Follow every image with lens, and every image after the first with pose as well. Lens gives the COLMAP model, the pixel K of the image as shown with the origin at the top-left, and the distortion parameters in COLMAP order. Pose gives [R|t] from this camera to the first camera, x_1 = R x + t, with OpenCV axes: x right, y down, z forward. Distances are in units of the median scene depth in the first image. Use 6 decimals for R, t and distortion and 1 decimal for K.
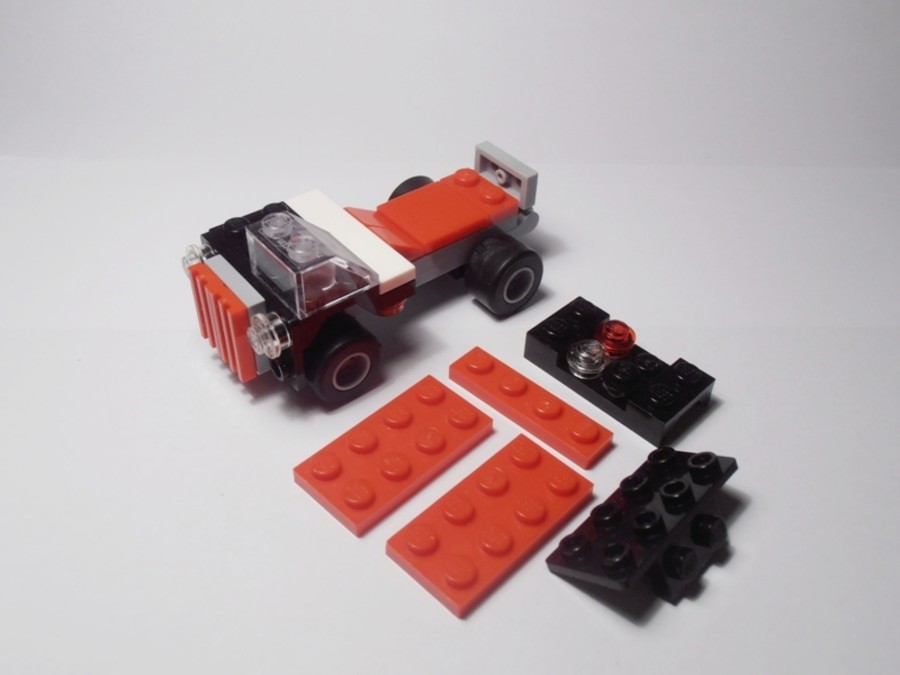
lens RADIAL K [[874.2, 0, 450.0], [0, 874.2, 337.5], [0, 0, 1]] dist [-0.049106, -0.009629]
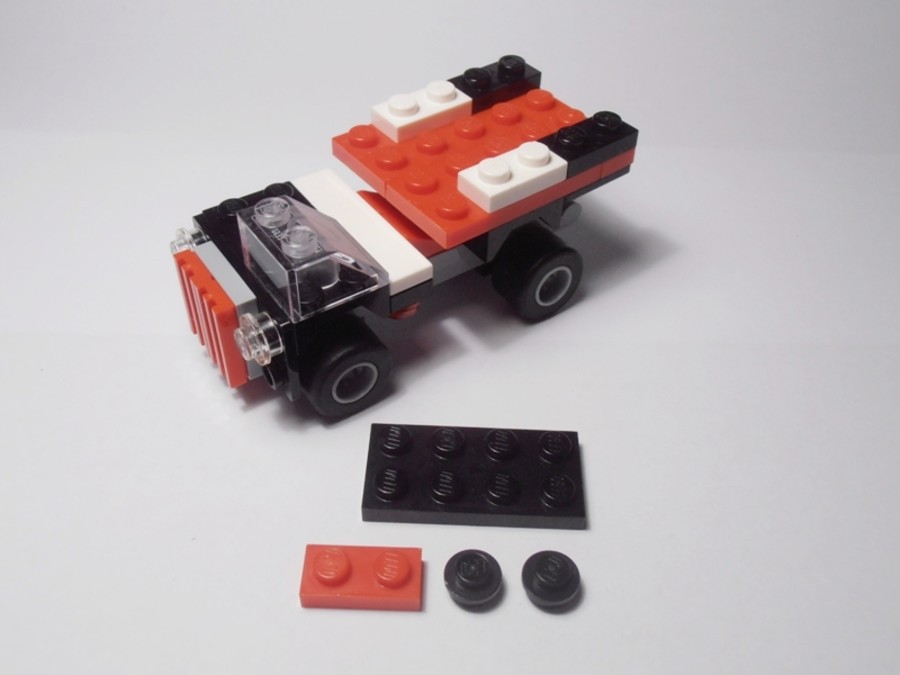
lens RADIAL K [[874.2, 0, 450.0], [0, 874.2, 337.5], [0, 0, 1]] dist [-0.049106, -0.009629]
pose [[0.997653, 0.046042, -0.050686, 0.024383], [-0.044214, 0.998351, 0.036607, -0.041205], [0.052288, -0.034280, 0.998044, 0.135105]]
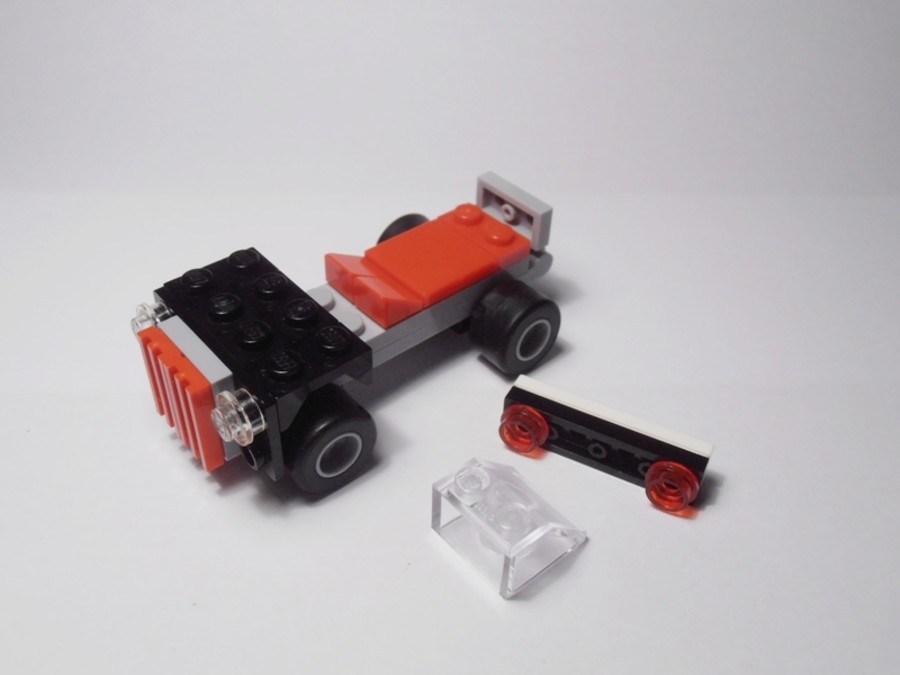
lens RADIAL K [[874.2, 0, 450.0], [0, 874.2, 337.5], [0, 0, 1]] dist [-0.049106, -0.009629]
pose [[0.999290, -0.020202, 0.031790, -0.033205], [0.020921, 0.999529, -0.022439, -0.050975], [-0.031322, 0.023089, 0.999243, 0.172325]]
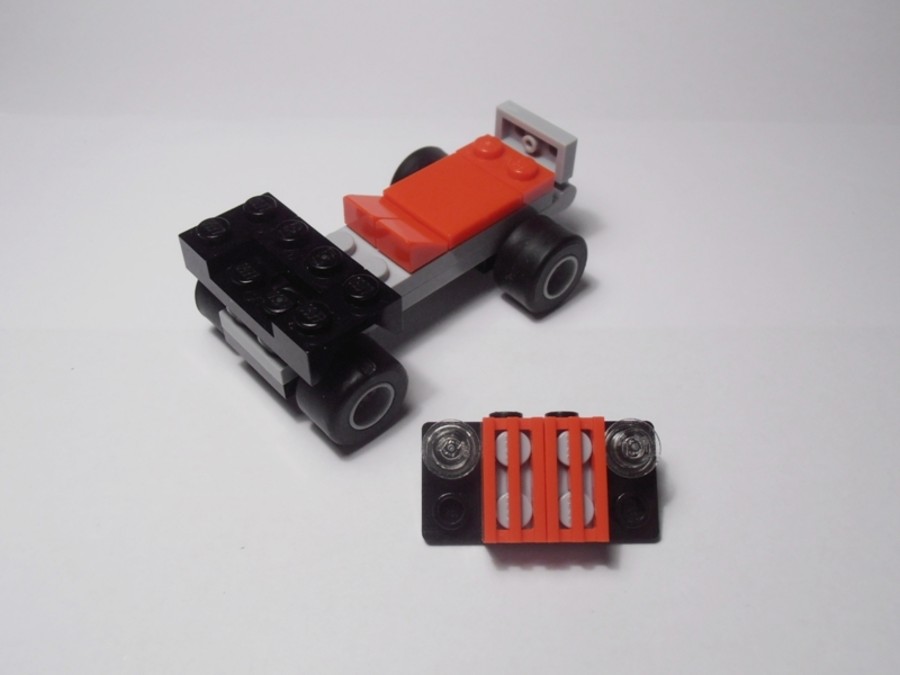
lens RADIAL K [[874.2, 0, 450.0], [0, 874.2, 337.5], [0, 0, 1]] dist [-0.049106, -0.009629]
pose [[0.997432, -0.058086, 0.041888, -0.071651], [0.054841, 0.995686, 0.074843, -0.080024], [-0.046055, -0.072353, 0.996315, 0.201507]]
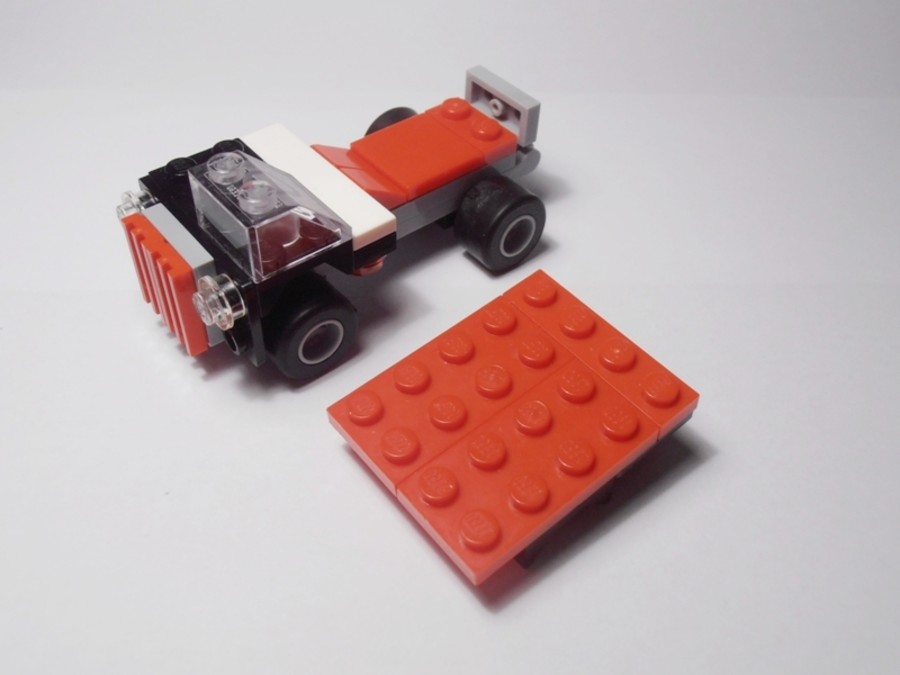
lens RADIAL K [[874.2, 0, 450.0], [0, 874.2, 337.5], [0, 0, 1]] dist [-0.049106, -0.009629]
pose [[0.999841, -0.005543, 0.016921, -0.002865], [0.004292, 0.997316, 0.073089, -0.026751], [-0.017280, -0.073005, 0.997182, 0.159440]]
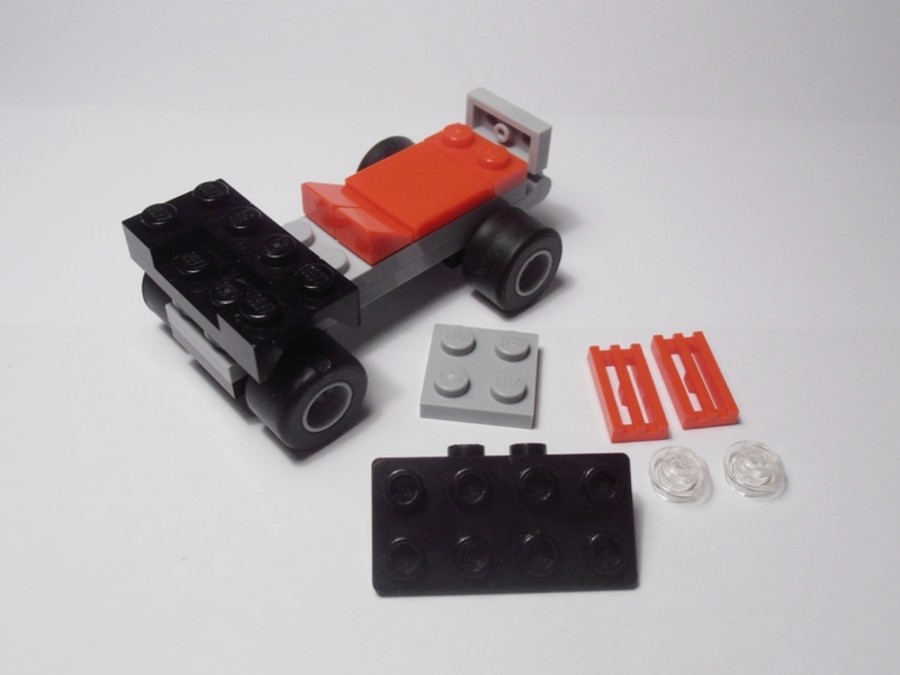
lens RADIAL K [[874.2, 0, 450.0], [0, 874.2, 337.5], [0, 0, 1]] dist [-0.049106, -0.009629]
pose [[0.997061, -0.050590, 0.057542, -0.048635], [0.047251, 0.997200, 0.057969, -0.058002], [-0.060313, -0.055080, 0.996659, 0.255399]]
